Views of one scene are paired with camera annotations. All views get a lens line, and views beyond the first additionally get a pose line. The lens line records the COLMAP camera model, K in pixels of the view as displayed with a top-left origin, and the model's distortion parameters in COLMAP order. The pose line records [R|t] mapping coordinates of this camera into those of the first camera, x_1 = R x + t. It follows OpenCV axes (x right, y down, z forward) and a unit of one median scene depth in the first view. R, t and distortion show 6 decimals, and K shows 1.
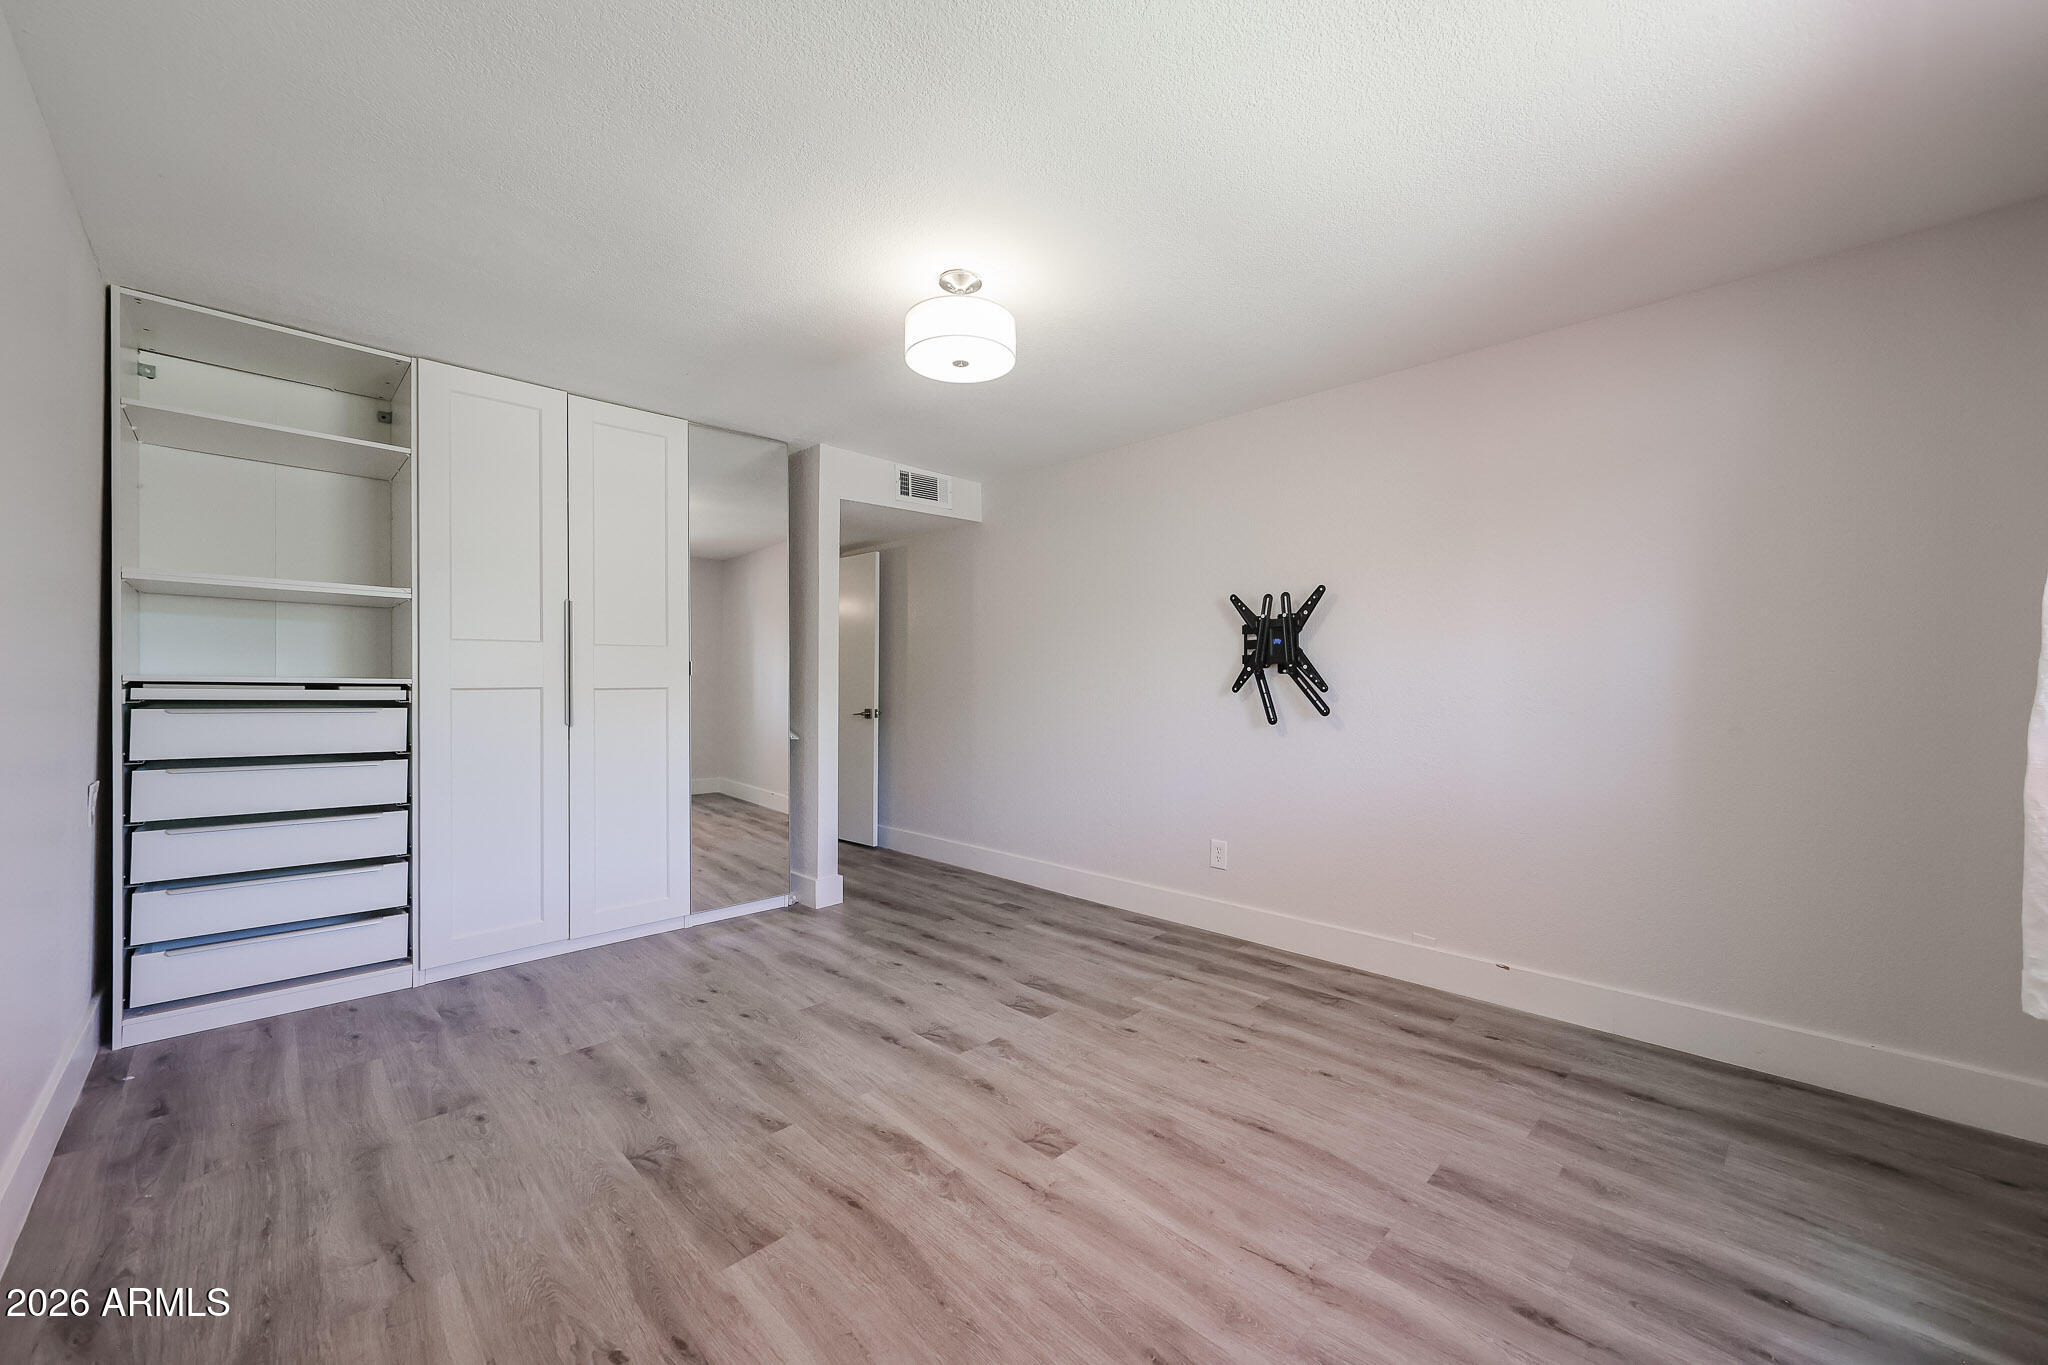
lens RADIAL K [[780.1, 0, 1008.0], [0, 780.1, 686.5], [0, 0, 1]] dist [0.007165, -0.000596]
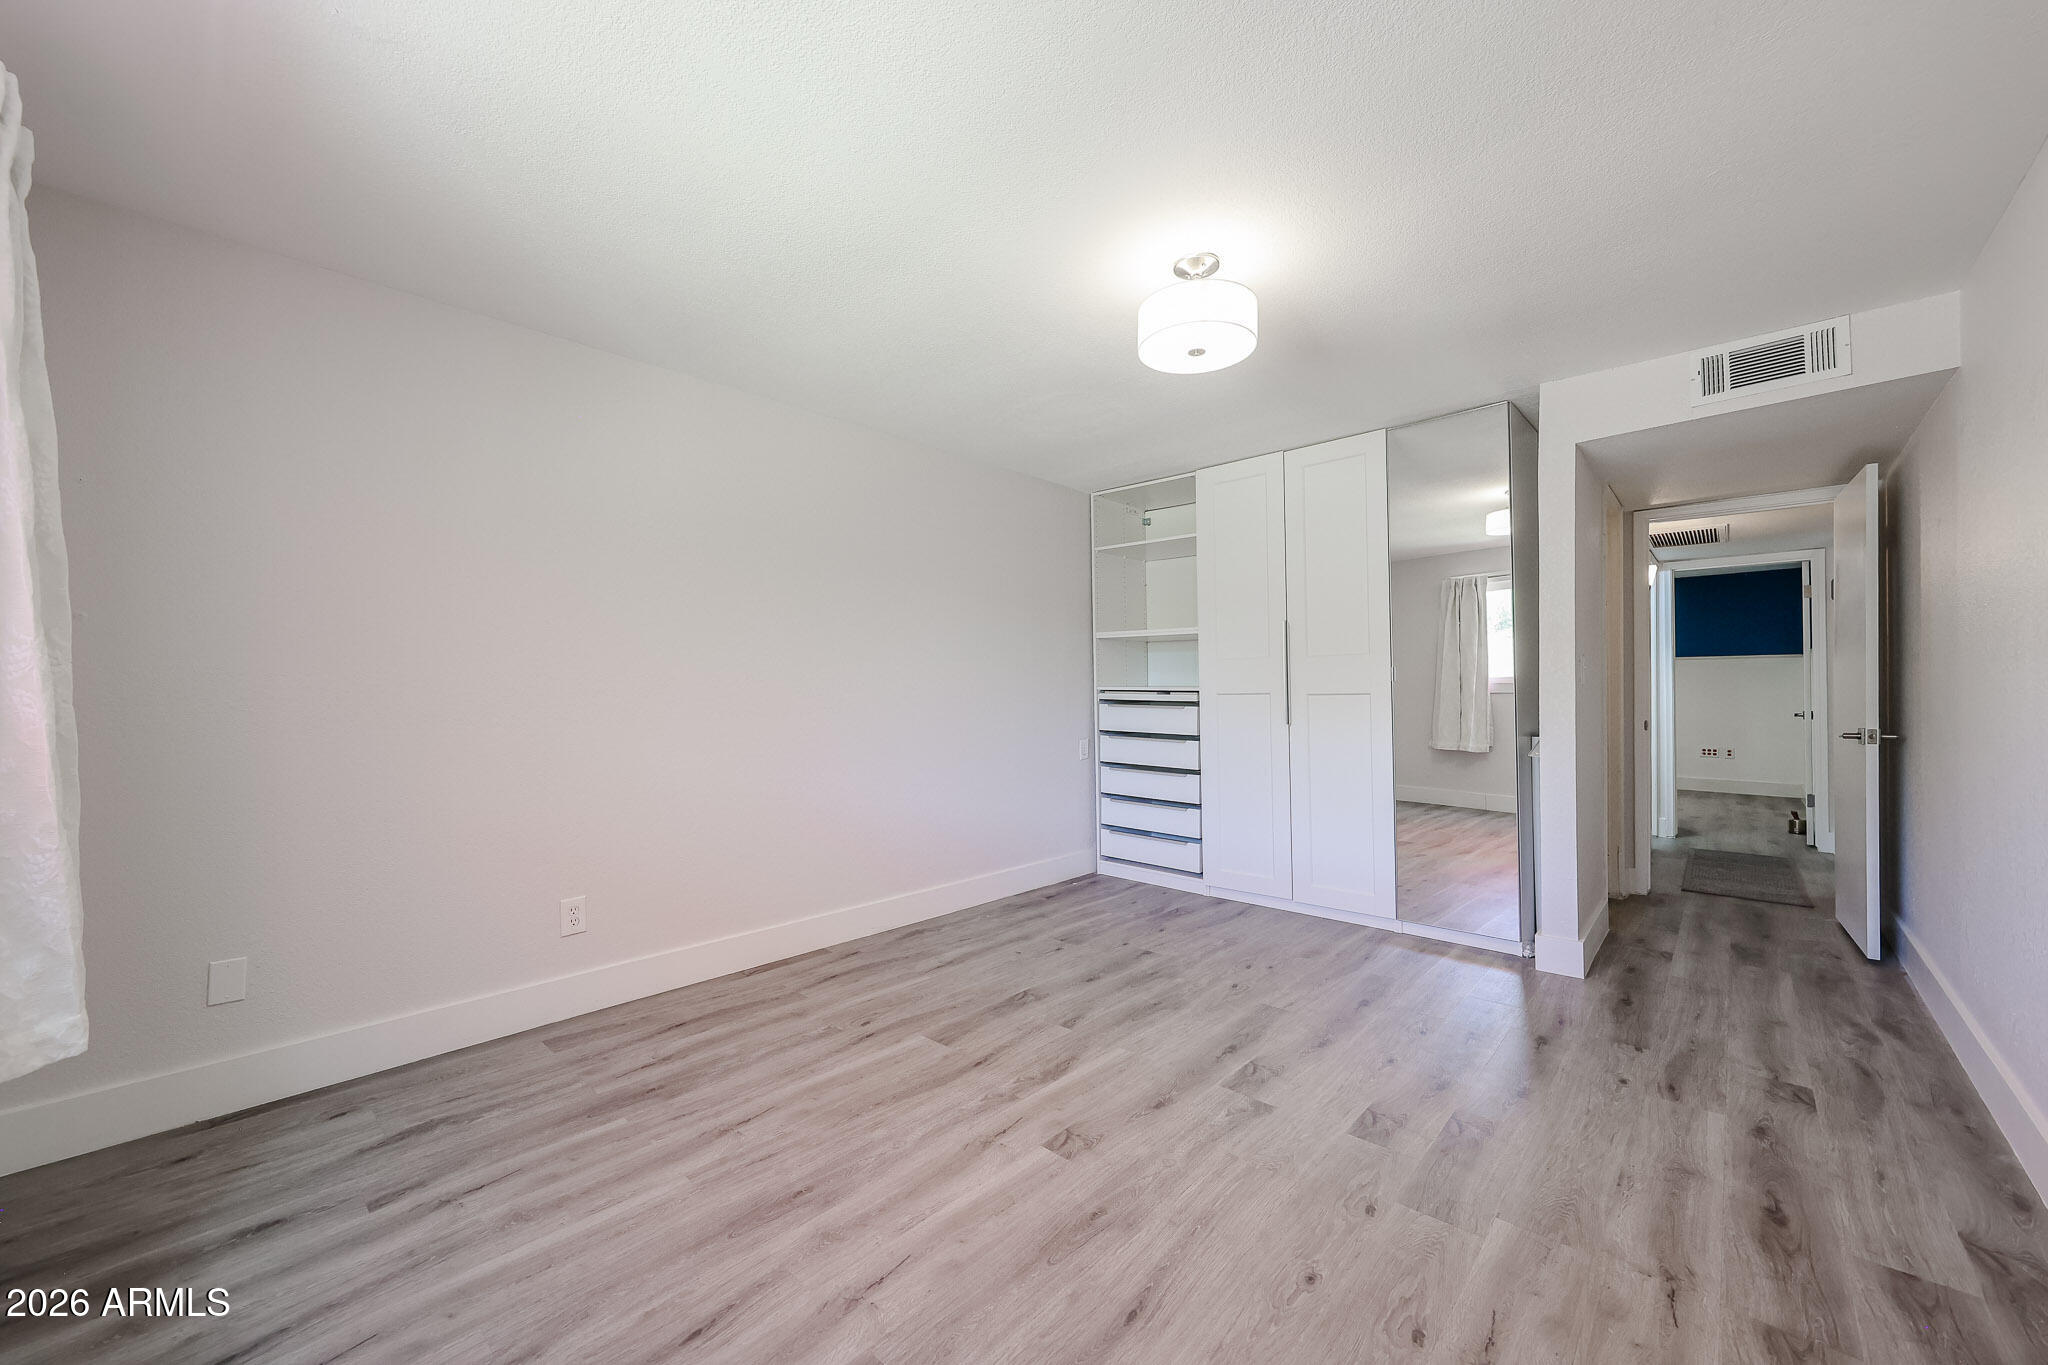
lens RADIAL K [[780.1, 0, 1033.4], [0, 780.1, 693.3], [0, 0, 1]] dist [0.007165, -0.000596]
pose [[0.068501, 0.000879, -0.997651, 0.838017], [0.002788, 0.999996, 0.001072, -0.000177], [0.997647, -0.002855, 0.068499, 0.702637]]
